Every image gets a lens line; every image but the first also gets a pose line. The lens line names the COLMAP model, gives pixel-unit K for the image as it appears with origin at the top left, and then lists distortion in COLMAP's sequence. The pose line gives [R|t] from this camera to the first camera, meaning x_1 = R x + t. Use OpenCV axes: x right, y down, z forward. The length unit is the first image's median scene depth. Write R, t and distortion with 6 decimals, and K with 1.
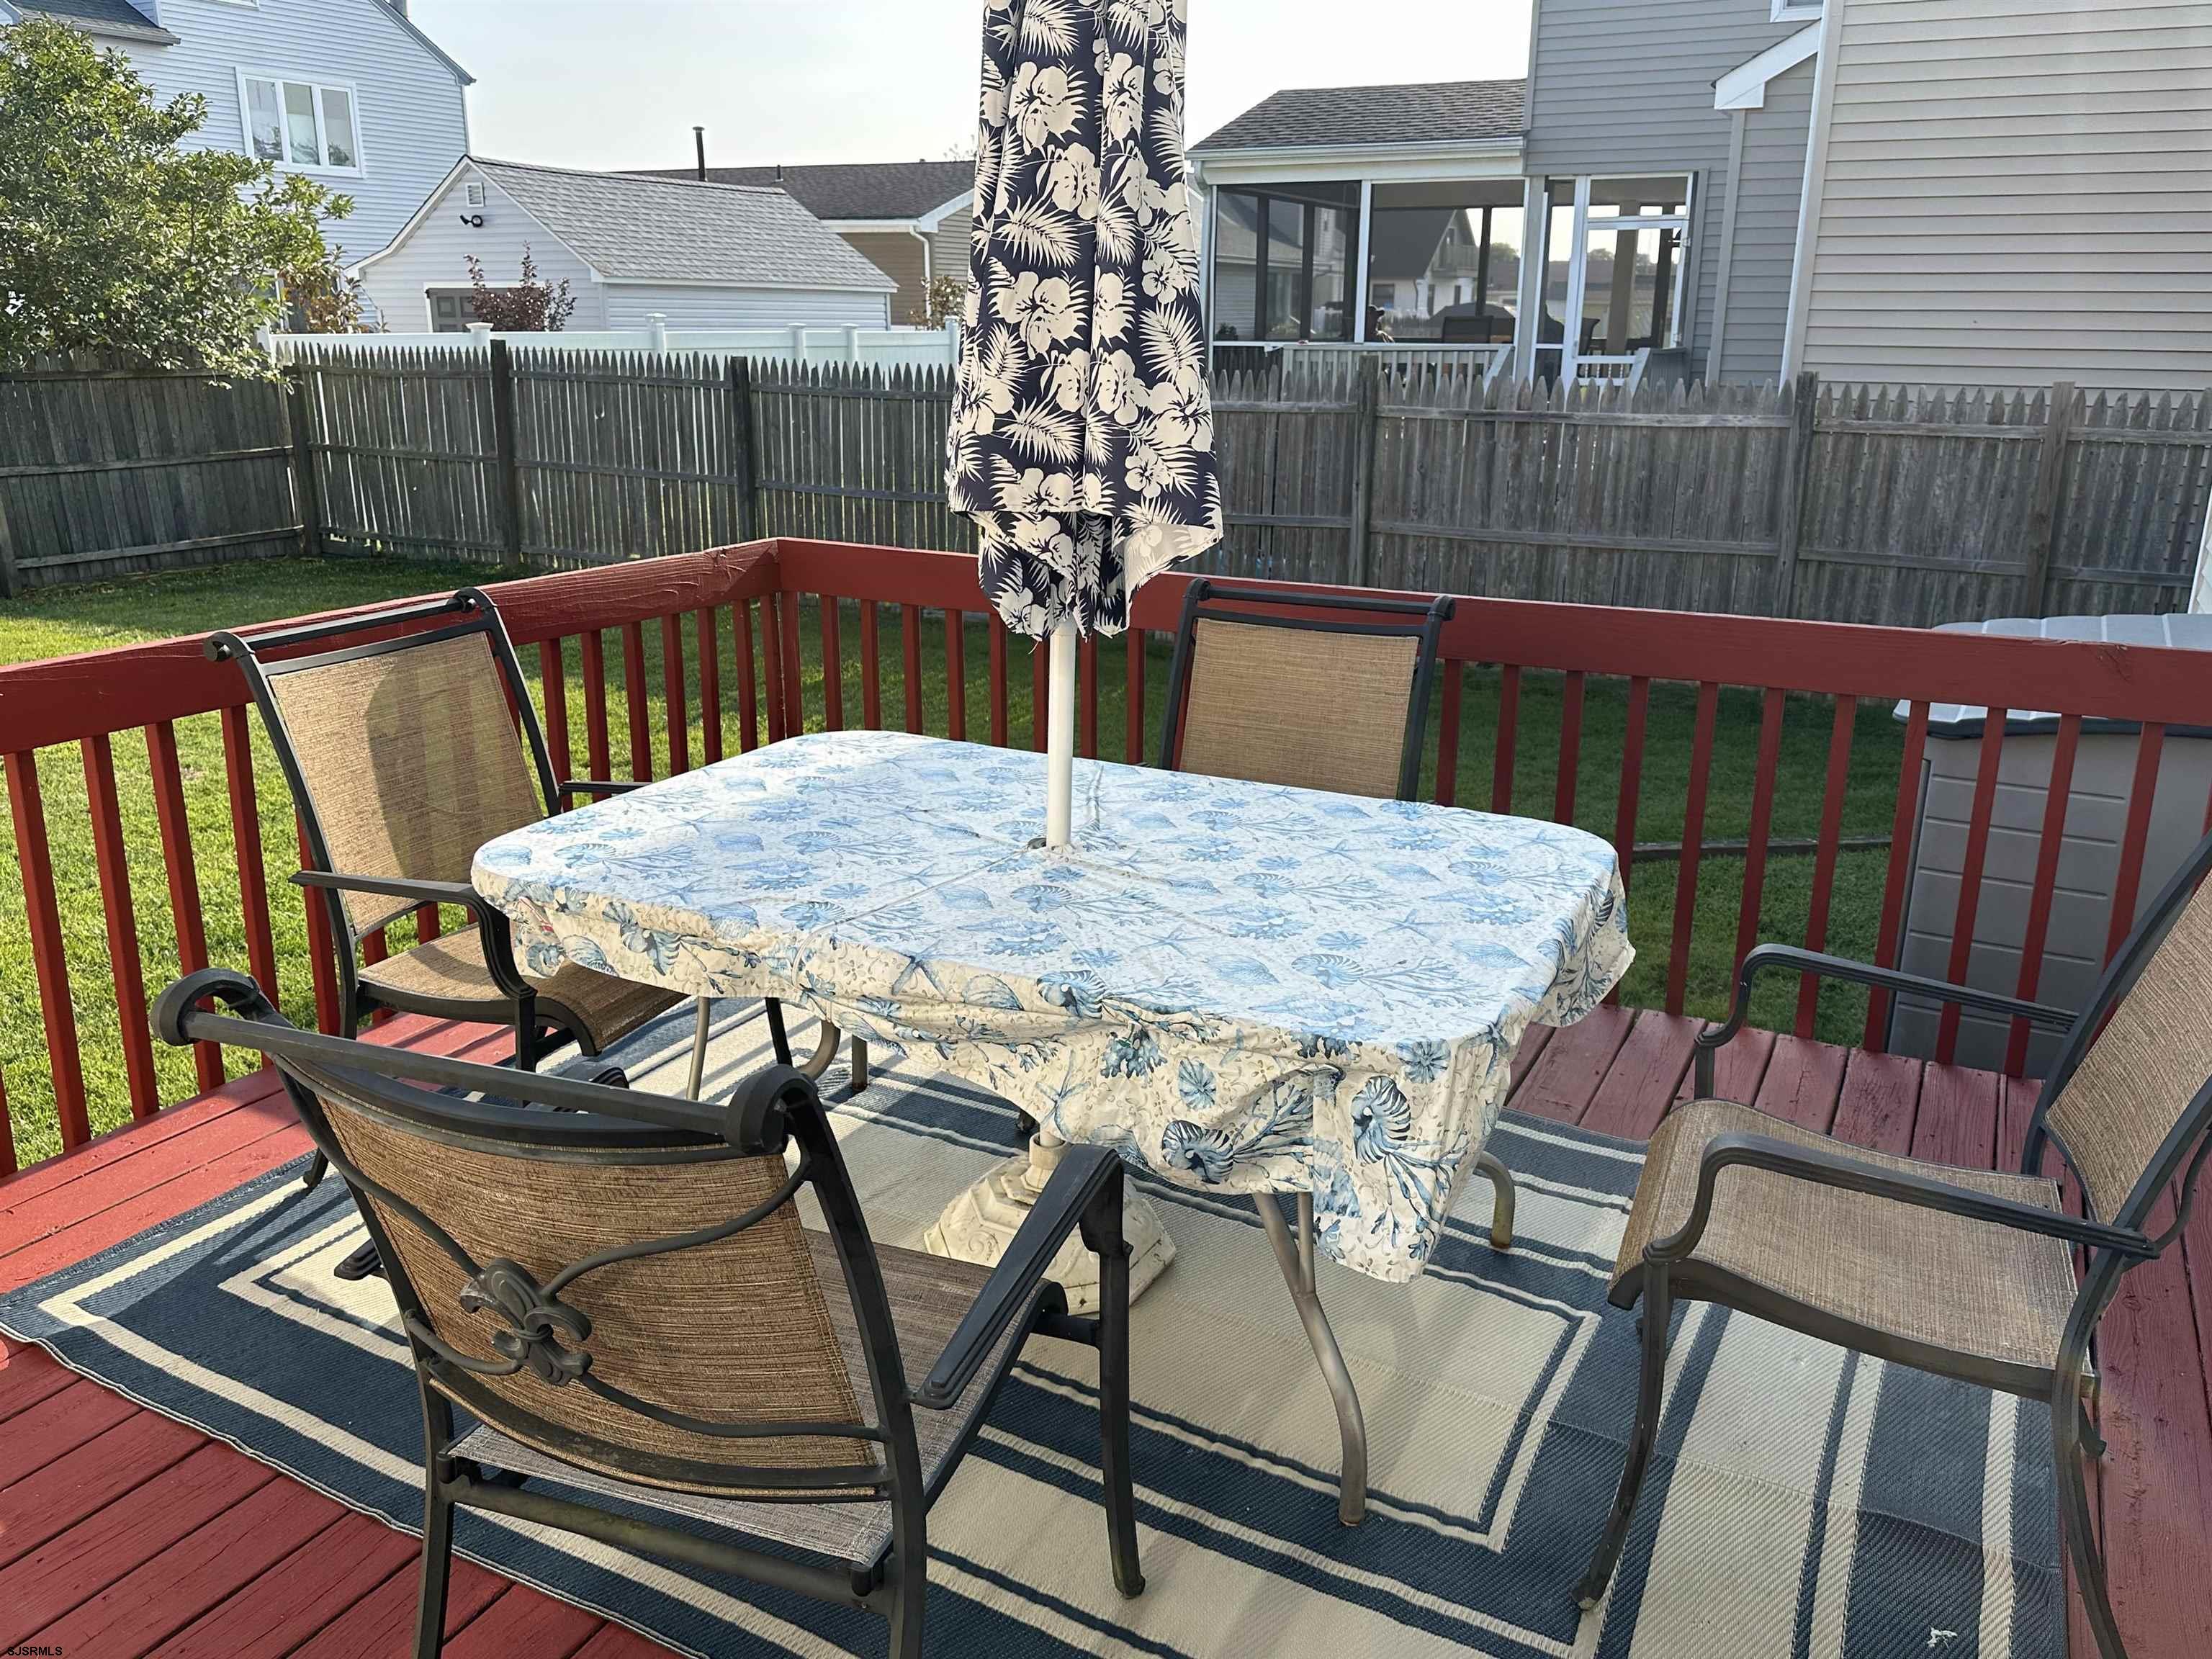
lens RADIAL K [[1675.6, 0, 1108.8], [0, 1675.6, 827.3], [0, 0, 1]] dist [-0.002343, 0.016479]
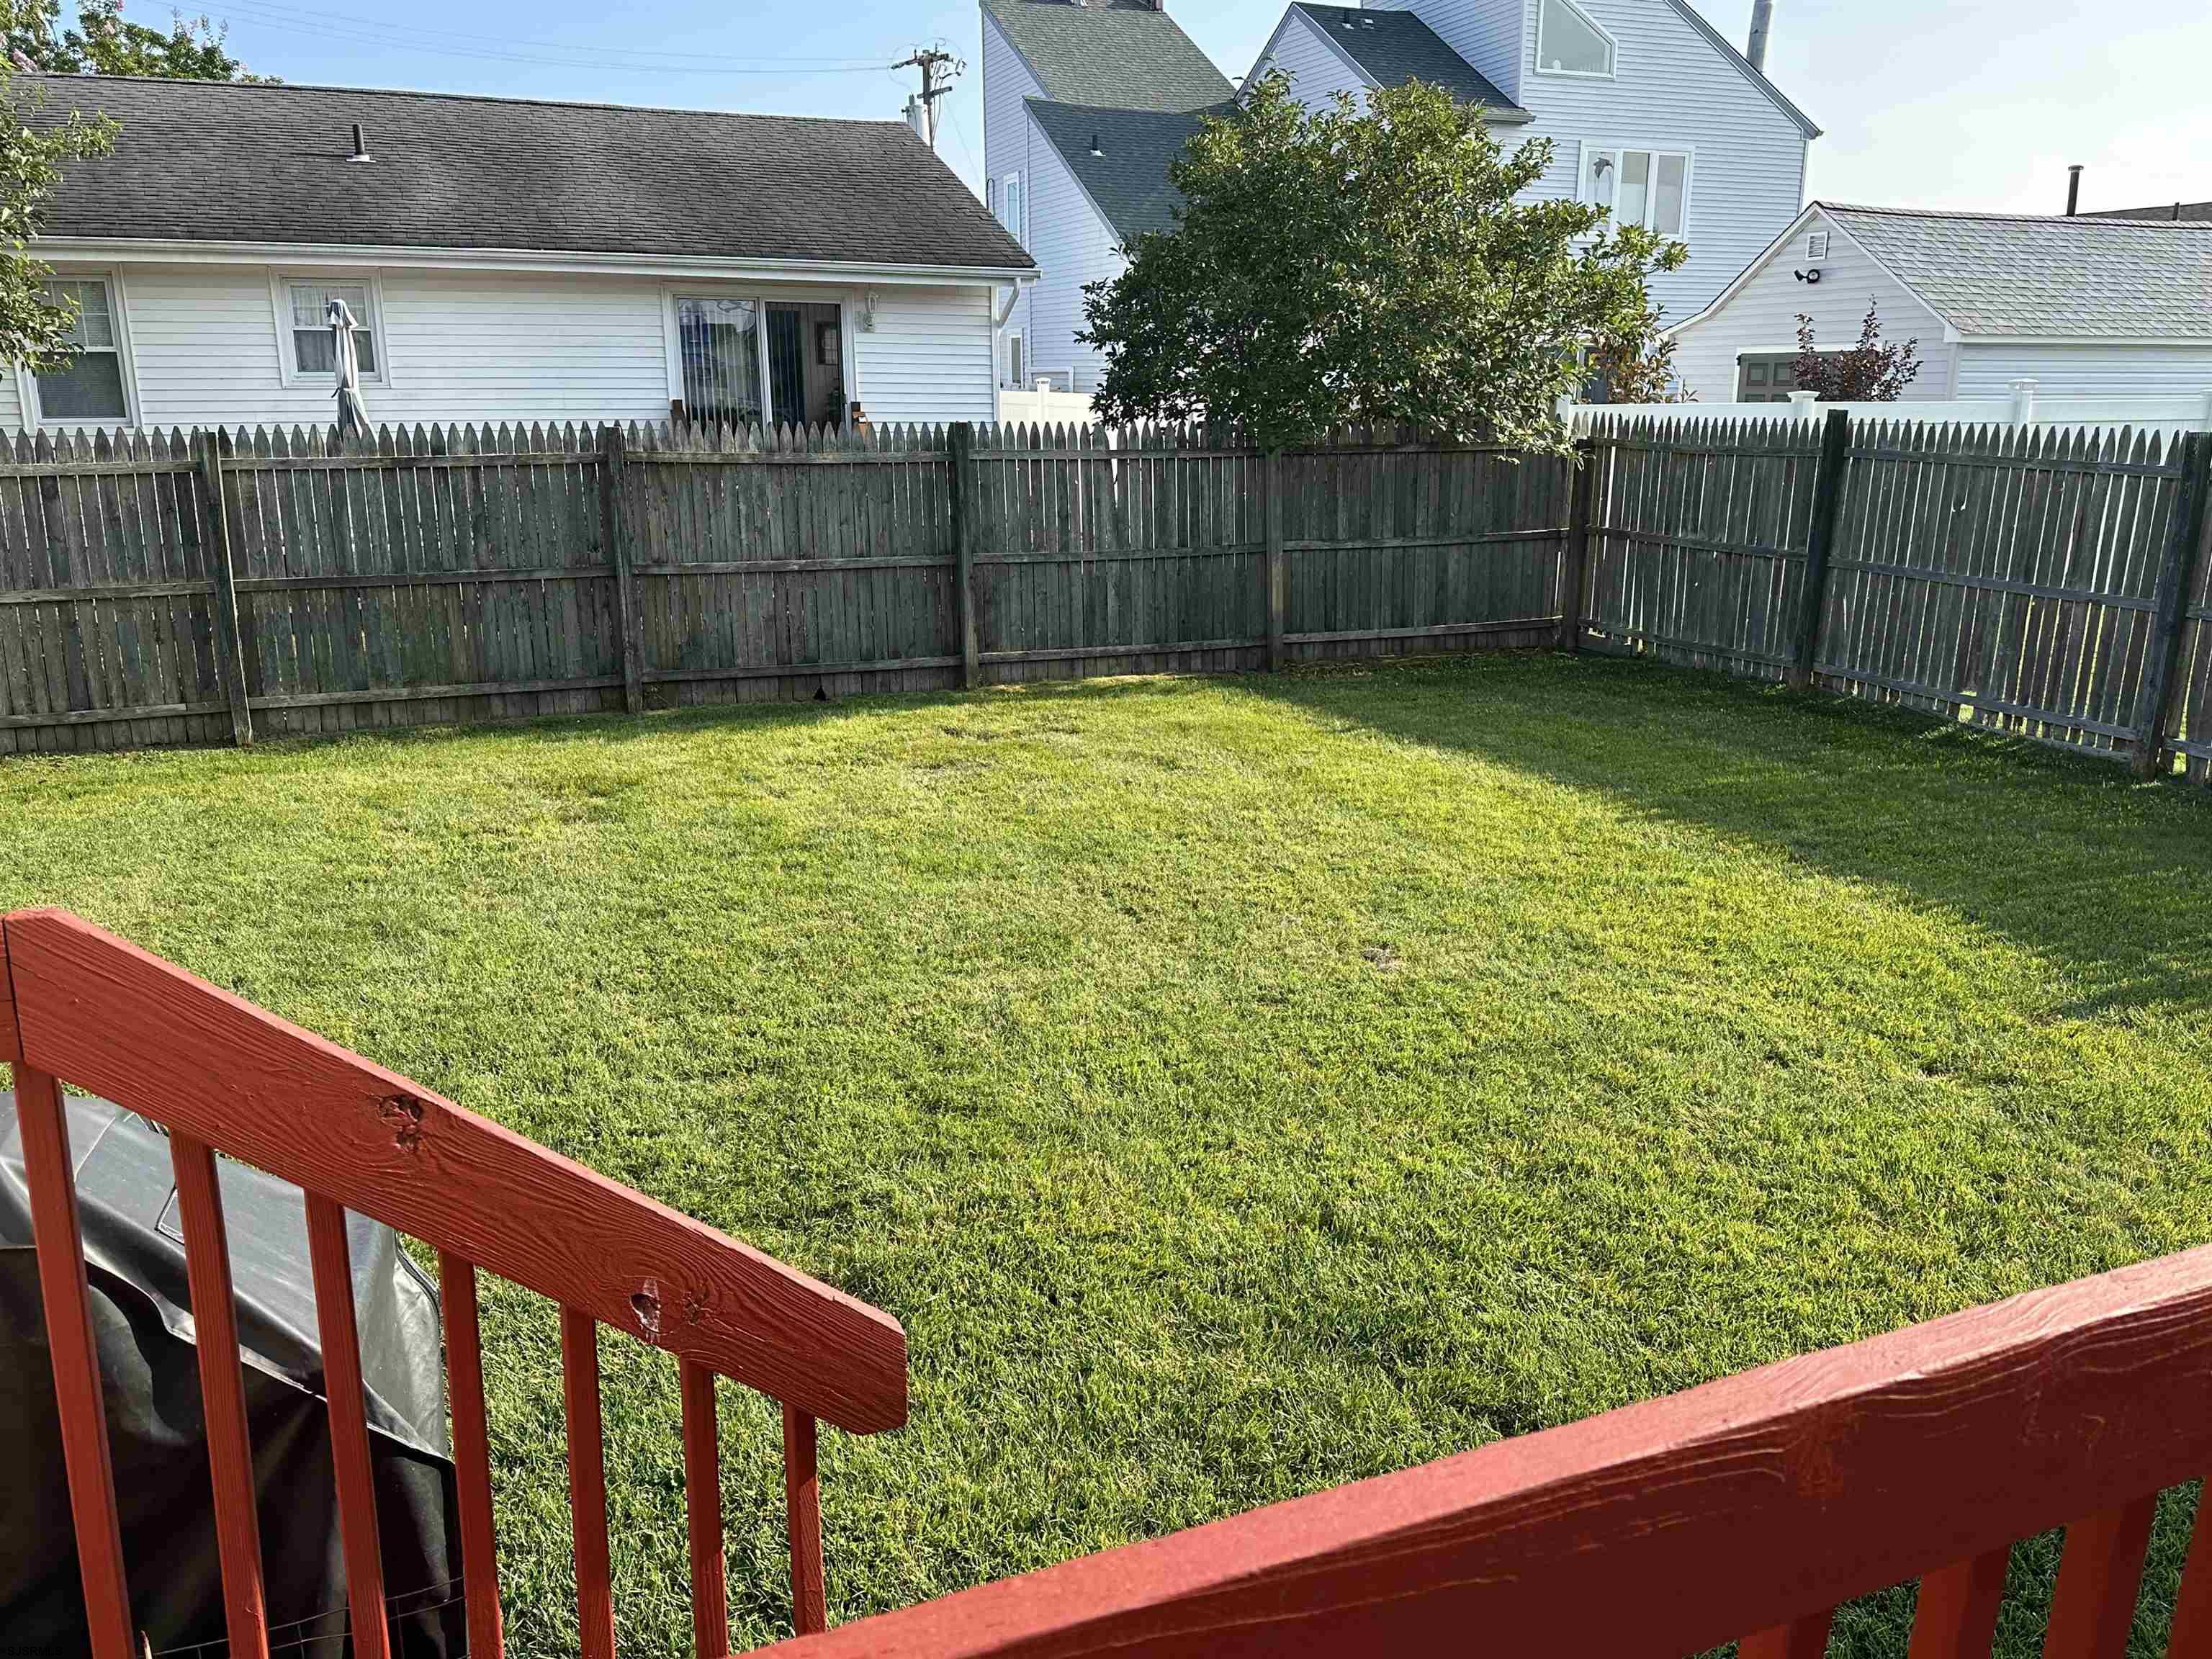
lens RADIAL K [[1675.6, 0, 1106.0], [0, 1675.6, 825.3], [0, 0, 1]] dist [-0.002343, 0.016479]
pose [[0.765162, 0.153710, -0.625220, -0.099704], [-0.181560, 0.983186, 0.019517, -0.047663], [0.617708, 0.098582, 0.780204, 0.179169]]
